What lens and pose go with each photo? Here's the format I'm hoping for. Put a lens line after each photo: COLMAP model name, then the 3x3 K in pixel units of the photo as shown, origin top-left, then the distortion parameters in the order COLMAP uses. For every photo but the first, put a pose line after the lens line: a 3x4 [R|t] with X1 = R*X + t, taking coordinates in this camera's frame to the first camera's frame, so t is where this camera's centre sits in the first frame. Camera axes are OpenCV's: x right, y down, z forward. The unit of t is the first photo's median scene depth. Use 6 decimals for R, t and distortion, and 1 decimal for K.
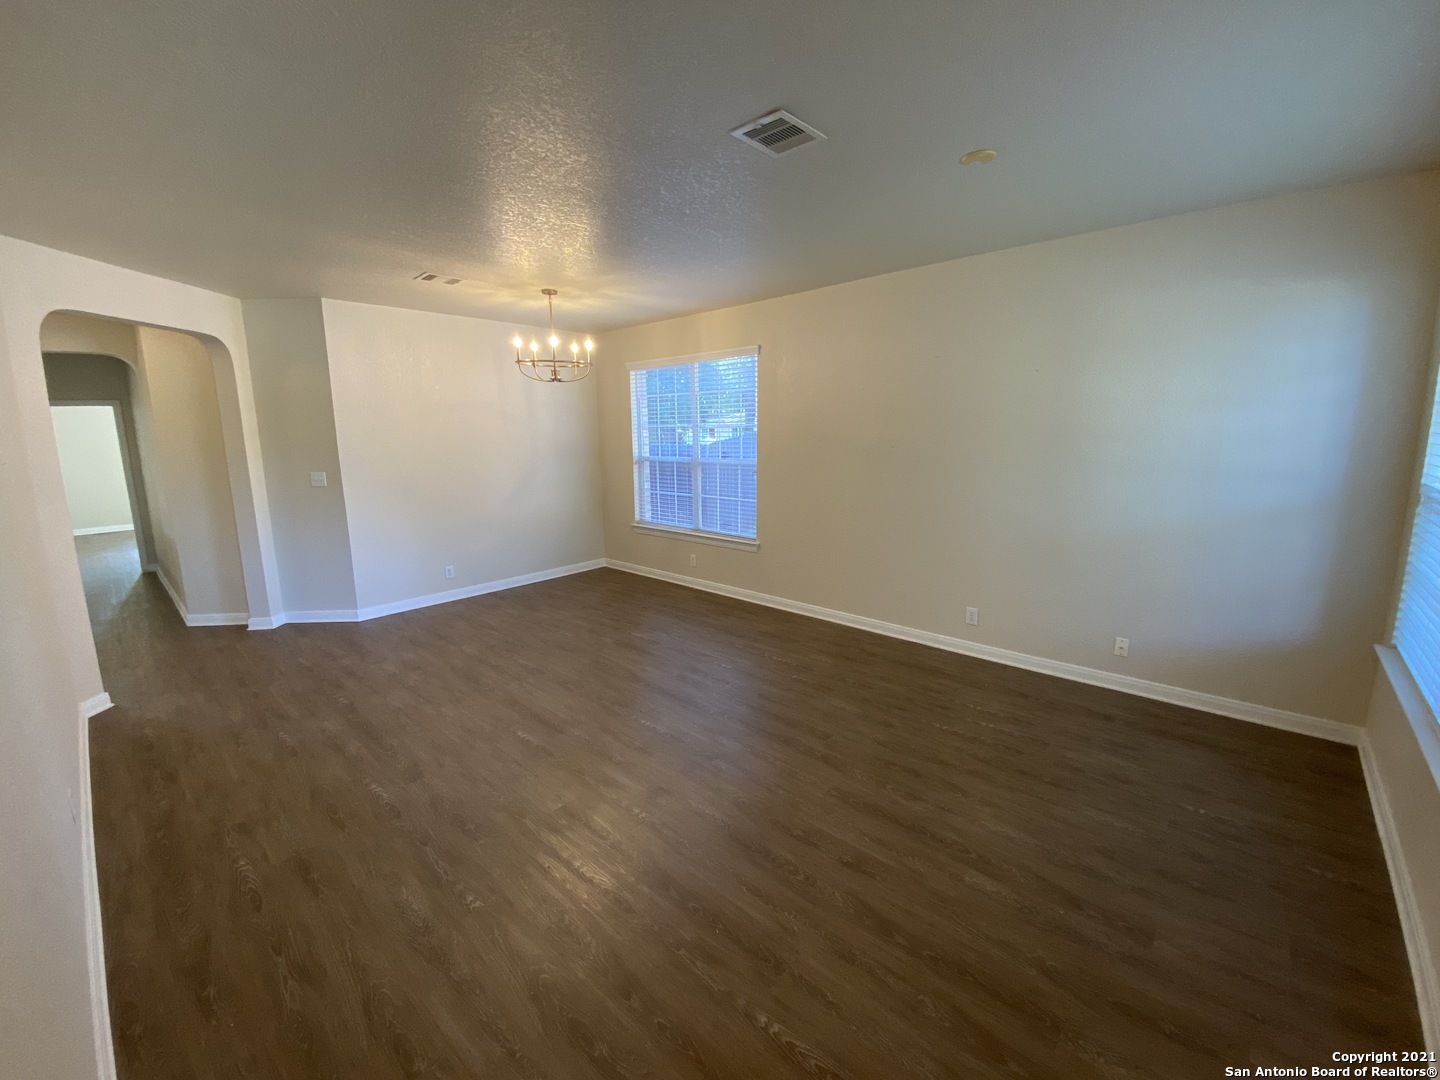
lens RADIAL K [[582.1, 0, 715.0], [0, 582.1, 532.2], [0, 0, 1]] dist [0.030570, -0.020589]
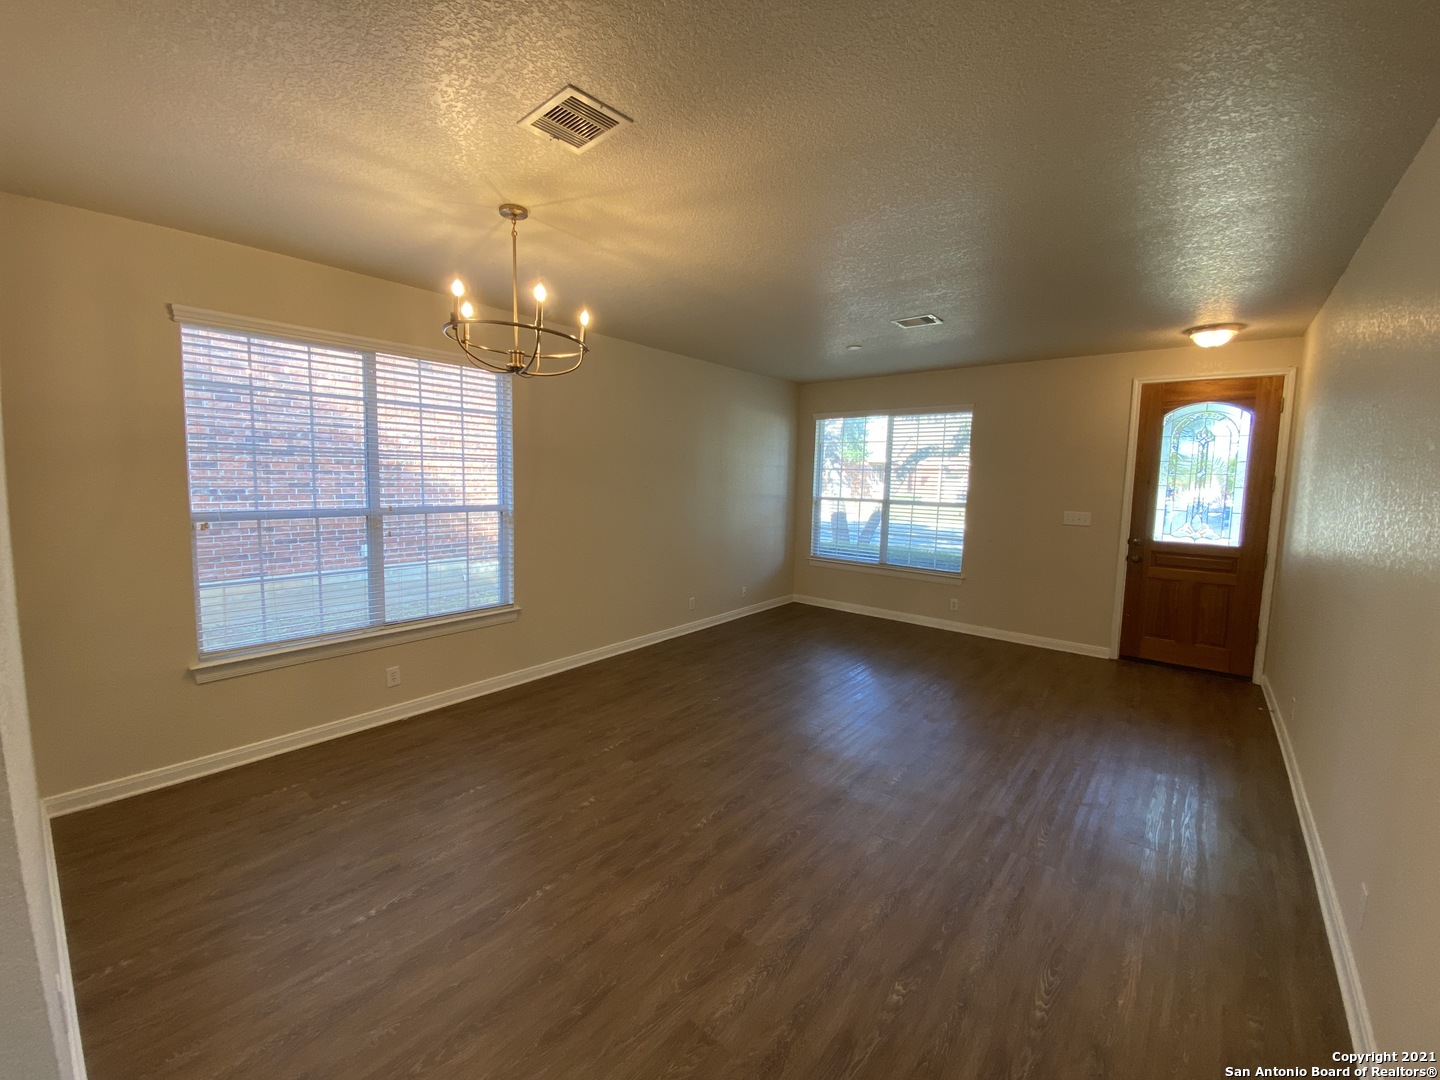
lens RADIAL K [[582.1, 0, 715.0], [0, 582.1, 532.2], [0, 0, 1]] dist [0.030570, -0.020589]
pose [[-0.051324, -0.089422, 0.994671, -0.907538], [0.156946, 0.982885, 0.096460, -0.148037], [-0.986273, 0.161060, -0.036411, 0.917070]]
